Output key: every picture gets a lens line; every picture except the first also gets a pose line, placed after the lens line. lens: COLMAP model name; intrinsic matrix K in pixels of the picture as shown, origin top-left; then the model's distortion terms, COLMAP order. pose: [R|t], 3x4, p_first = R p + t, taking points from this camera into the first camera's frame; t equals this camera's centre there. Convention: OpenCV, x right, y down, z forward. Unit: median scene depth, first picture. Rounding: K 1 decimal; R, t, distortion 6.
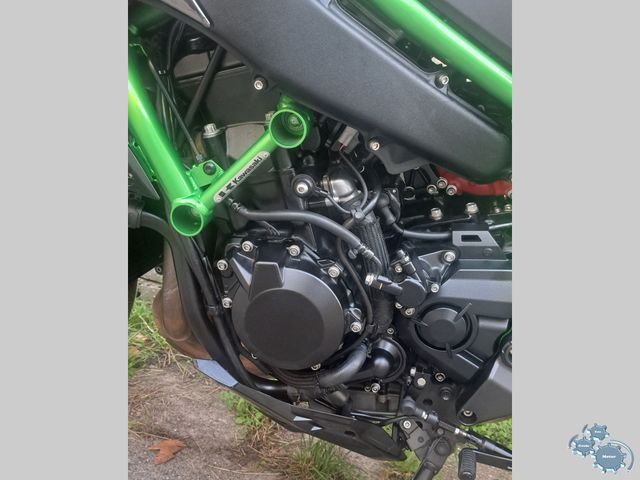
lens RADIAL K [[654.5, 0, 357.4], [0, 654.5, 231.1], [0, 0, 1]] dist [0.093969, -0.130860]
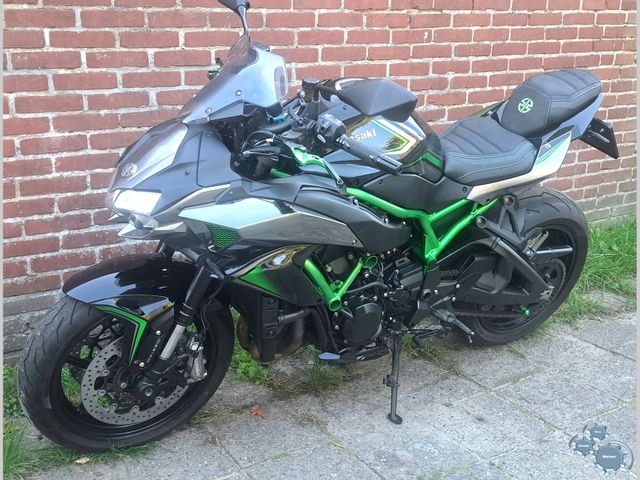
lens RADIAL K [[761.7, 0, 309.5], [0, 761.7, 228.3], [0, 0, 1]] dist [0.079000, -0.069638]
pose [[0.776993, -0.377786, 0.503547, -1.521406], [0.268754, 0.922416, 0.277345, -1.011126], [-0.569256, -0.080165, 0.818242, -1.170408]]
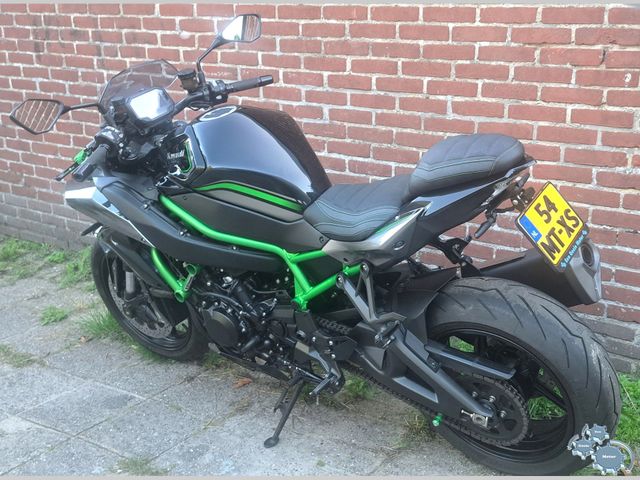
lens RADIAL K [[752.9, 0, 396.7], [0, 752.9, 230.5], [0, 0, 1]] dist [0.093158, -0.129523]
pose [[0.885431, -0.100249, -0.453830, 1.921543], [0.130690, 0.990765, 0.036122, -0.274439], [0.446018, -0.091295, 0.890356, -1.373504]]
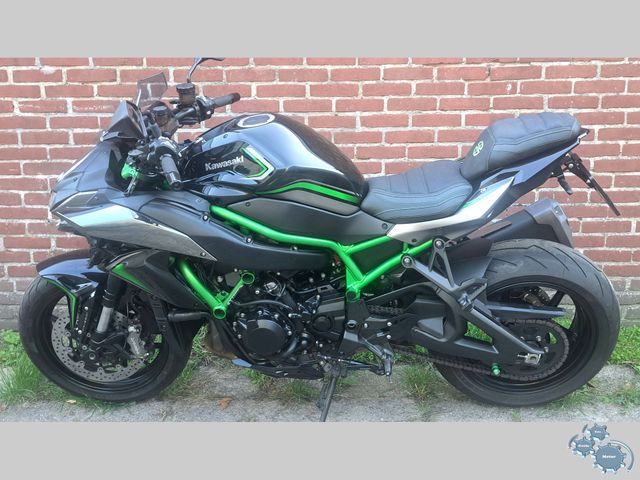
lens RADIAL K [[628.5, 0, 332.1], [0, 628.5, 214.3], [0, 0, 1]] dist [0.106121, -0.164595]
pose [[0.967789, -0.250050, 0.029333, 0.205691], [0.248741, 0.967657, 0.042042, -0.377111], [-0.038897, -0.033391, 0.998685, -1.517943]]
